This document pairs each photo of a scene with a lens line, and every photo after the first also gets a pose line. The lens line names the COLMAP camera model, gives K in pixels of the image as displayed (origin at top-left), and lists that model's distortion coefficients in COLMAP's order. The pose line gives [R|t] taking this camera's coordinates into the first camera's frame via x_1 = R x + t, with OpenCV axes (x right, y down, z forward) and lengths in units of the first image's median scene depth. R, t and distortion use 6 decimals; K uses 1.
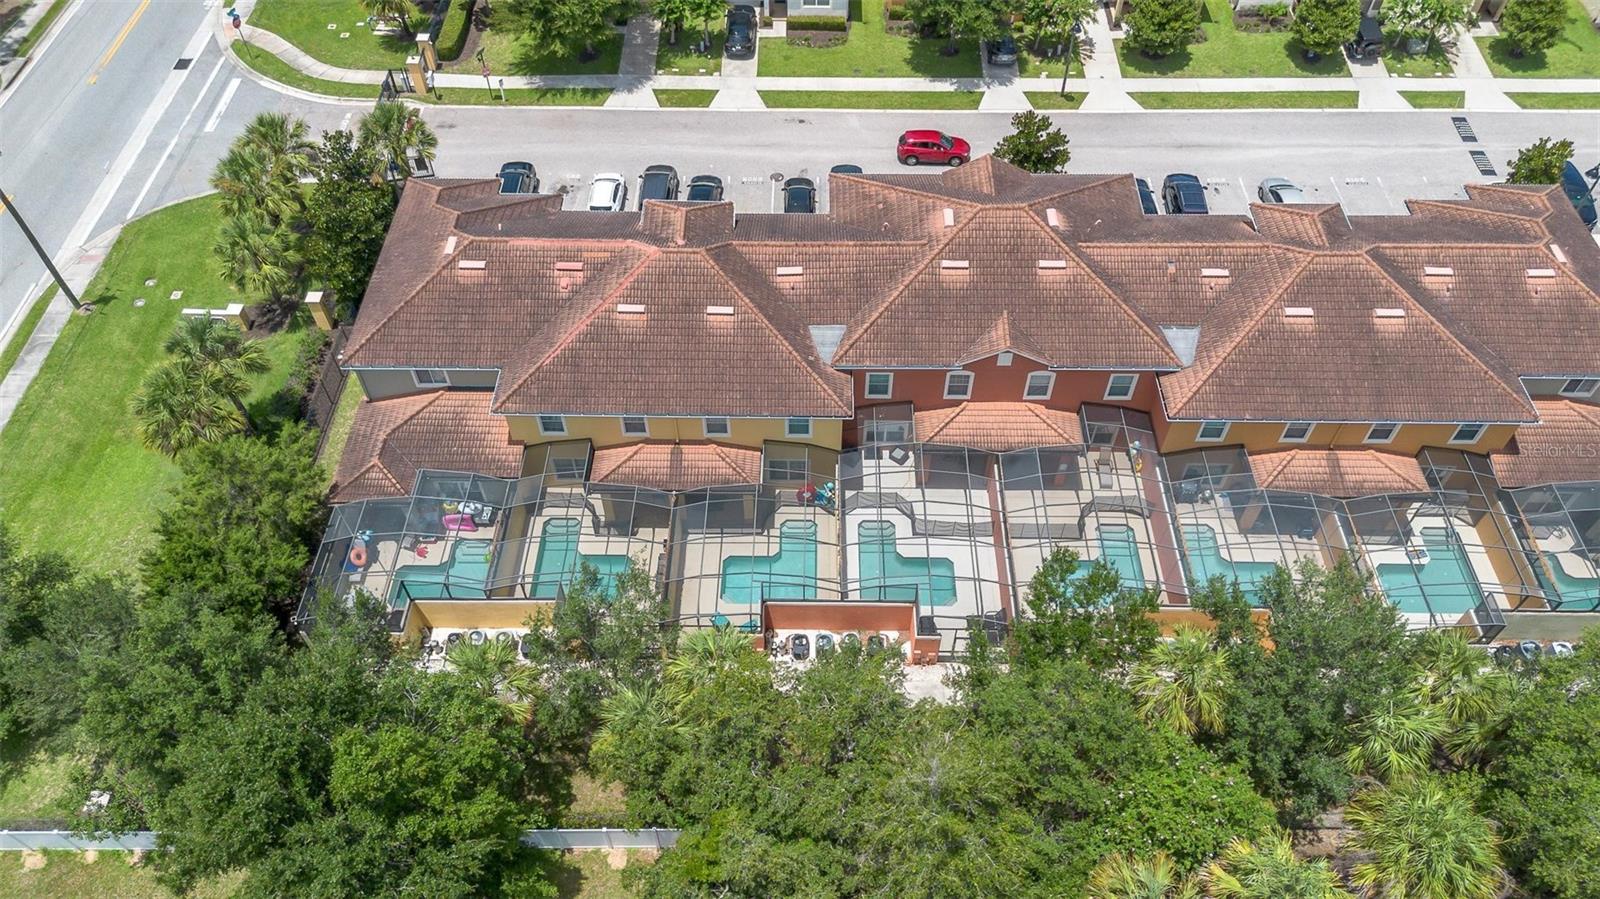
lens RADIAL K [[1138.7, 0, 800.0], [0, 1138.7, 449.5], [0, 0, 1]] dist [0.069090, -0.077360]
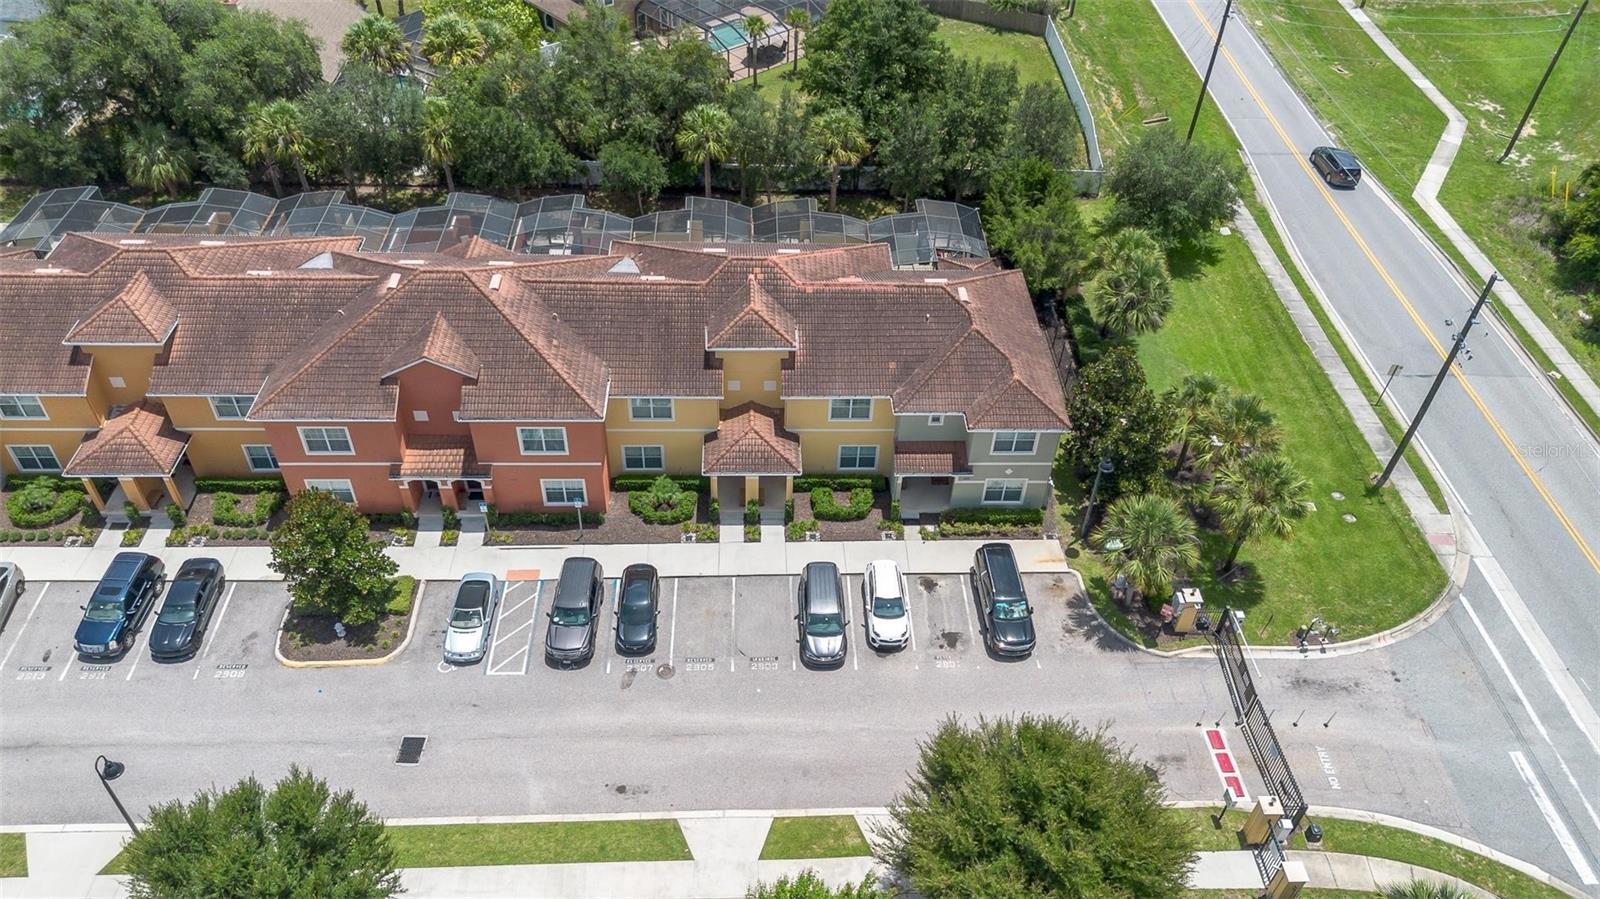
lens RADIAL K [[1138.7, 0, 800.0], [0, 1138.7, 449.5], [0, 0, 1]] dist [0.069090, -0.077360]
pose [[-0.997954, 0.004213, -0.063801, -0.080102], [-0.063926, -0.045027, 0.996938, -1.281754], [0.001327, 0.998977, 0.045205, 1.116622]]
